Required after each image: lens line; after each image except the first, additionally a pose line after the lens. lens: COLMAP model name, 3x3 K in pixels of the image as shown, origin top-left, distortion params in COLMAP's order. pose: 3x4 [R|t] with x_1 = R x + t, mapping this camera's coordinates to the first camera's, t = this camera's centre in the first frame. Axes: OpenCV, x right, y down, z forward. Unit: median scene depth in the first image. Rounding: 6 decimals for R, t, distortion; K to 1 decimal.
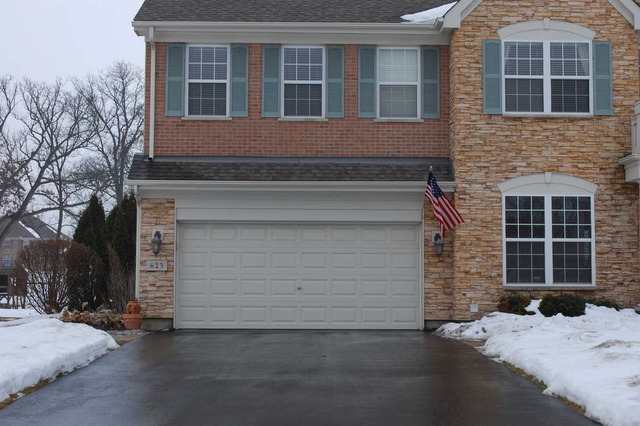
lens RADIAL K [[1036.9, 0, 320.0], [0, 1036.9, 213.0], [0, 0, 1]] dist [0.009434, -0.002193]
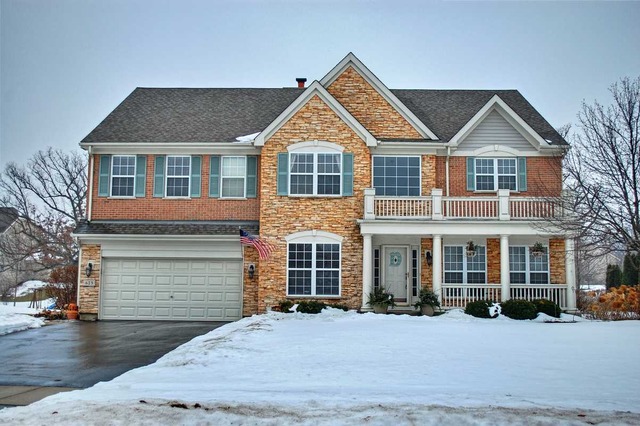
lens RADIAL K [[760.8, 0, 320.0], [0, 760.8, 213.0], [0, 0, 1]] dist [-0.010496, -0.010163]
pose [[0.998219, 0.000261, -0.059652, 0.302656], [-0.002587, 0.999239, -0.038926, -0.017717], [0.059596, 0.039011, 0.997460, -0.250042]]
